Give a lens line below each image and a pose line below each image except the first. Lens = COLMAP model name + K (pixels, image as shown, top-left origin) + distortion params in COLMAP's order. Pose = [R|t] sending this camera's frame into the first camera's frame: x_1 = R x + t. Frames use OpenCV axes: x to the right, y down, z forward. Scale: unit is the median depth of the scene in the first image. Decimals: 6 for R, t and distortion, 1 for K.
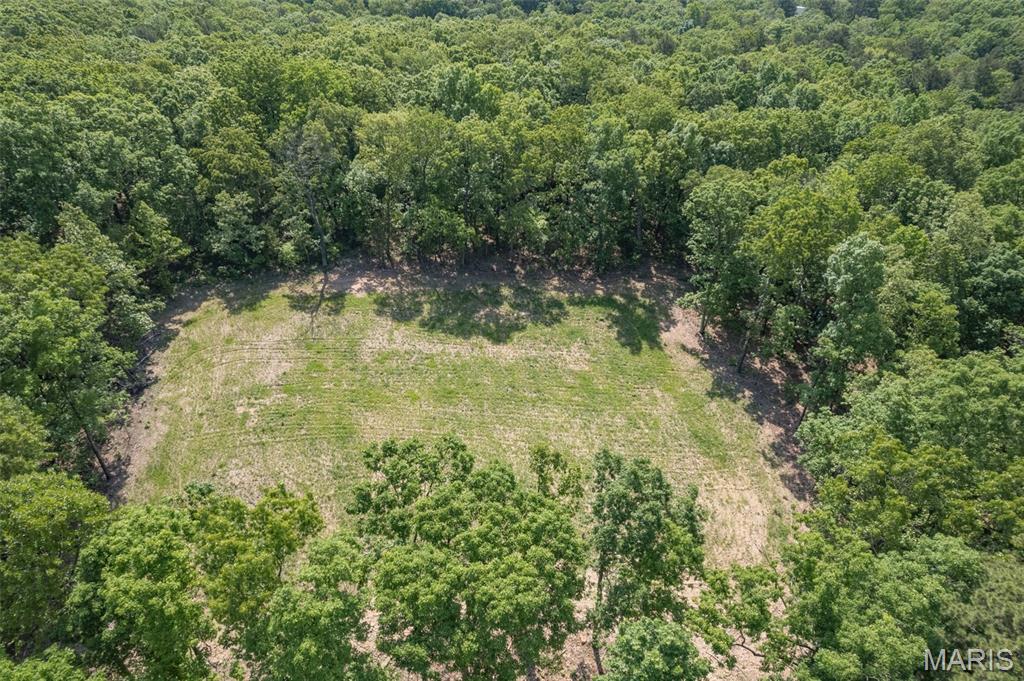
lens RADIAL K [[654.5, 0, 511.9], [0, 654.5, 342.7], [0, 0, 1]] dist [-0.076950, 0.065883]
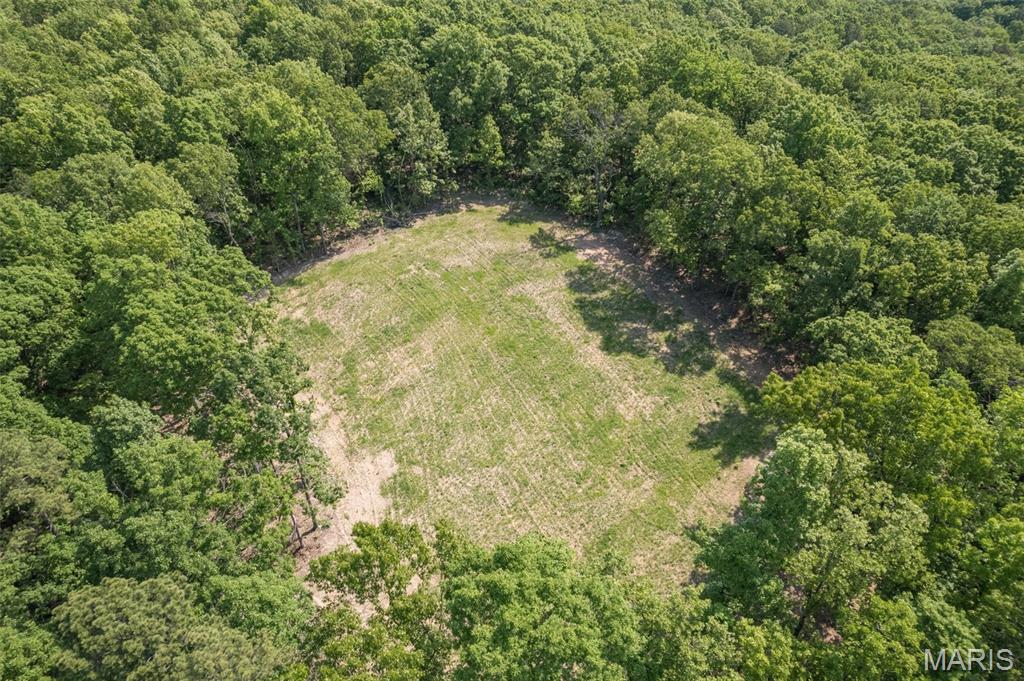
lens RADIAL K [[654.5, 0, 512.4], [0, 654.5, 338.1], [0, 0, 1]] dist [-0.076950, 0.065883]
pose [[0.466596, 0.511053, -0.721882, 0.586029], [-0.522975, 0.817625, 0.240804, -0.169698], [0.713292, 0.265168, 0.648768, 0.249201]]
